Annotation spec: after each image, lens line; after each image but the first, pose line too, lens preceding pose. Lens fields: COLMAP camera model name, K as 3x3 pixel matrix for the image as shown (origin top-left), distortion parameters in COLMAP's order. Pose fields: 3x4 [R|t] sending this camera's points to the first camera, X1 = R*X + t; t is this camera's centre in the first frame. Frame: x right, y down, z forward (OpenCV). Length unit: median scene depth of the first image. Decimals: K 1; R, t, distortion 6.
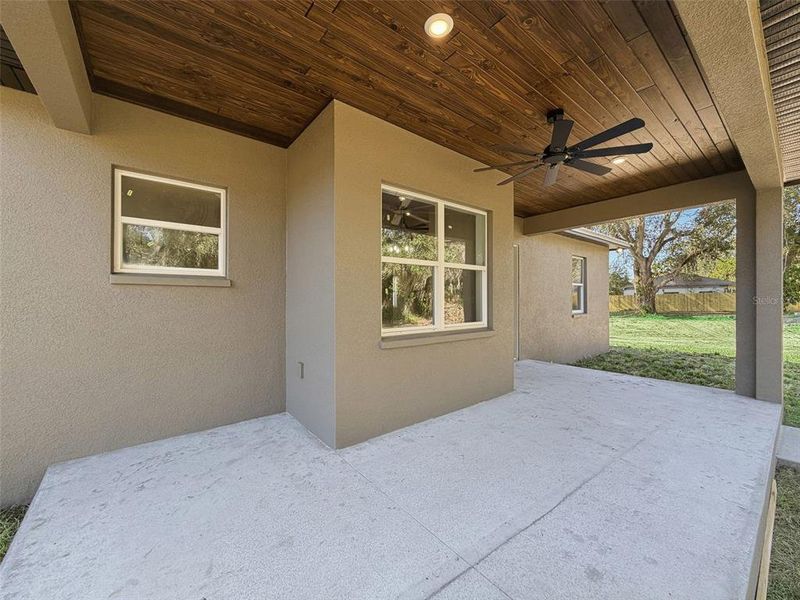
lens RADIAL K [[317.5, 0, 398.4], [0, 317.5, 301.5], [0, 0, 1]] dist [-0.000325, 0.000017]
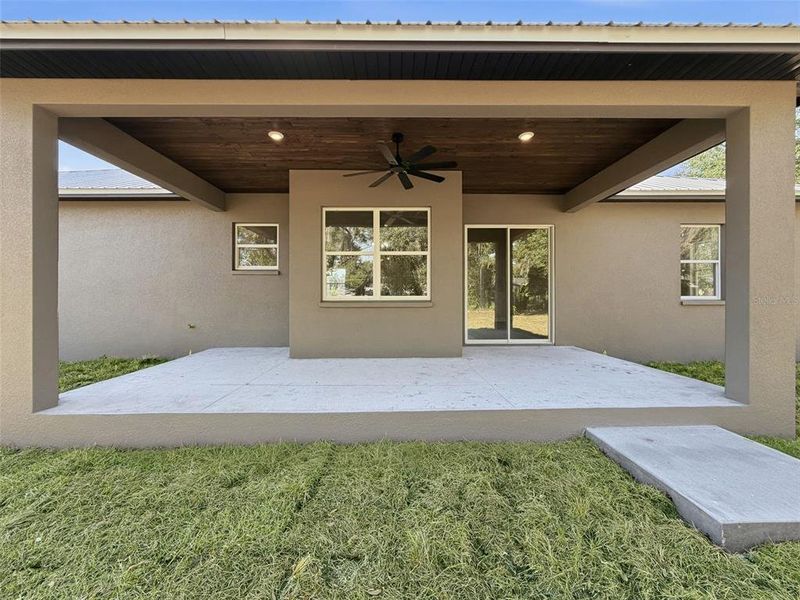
lens RADIAL K [[323.7, 0, 400.2], [0, 323.7, 297.4], [0, 0, 1]] dist [0.000803, 0.000118]
pose [[0.788882, 0.001685, -0.614543, 1.100692], [-0.004395, 0.999986, -0.002899, 0.082389], [0.614529, 0.004988, 0.788878, -0.066894]]
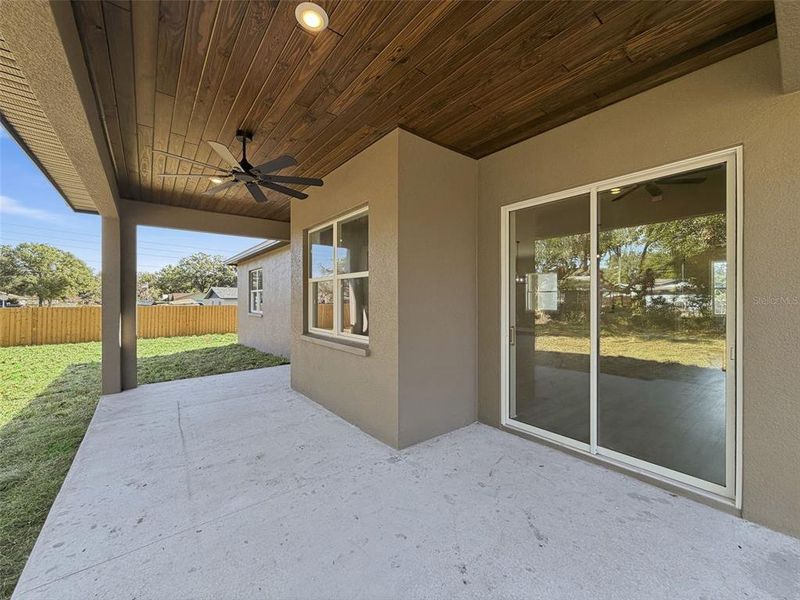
lens RADIAL K [[317.5, 0, 398.4], [0, 317.5, 301.5], [0, 0, 1]] dist [-0.000325, 0.000017]
pose [[0.003627, 0.002897, -0.999989, 1.237435], [-0.011440, 0.999930, 0.002855, -0.036278], [0.999928, 0.011429, 0.003660, 1.202638]]
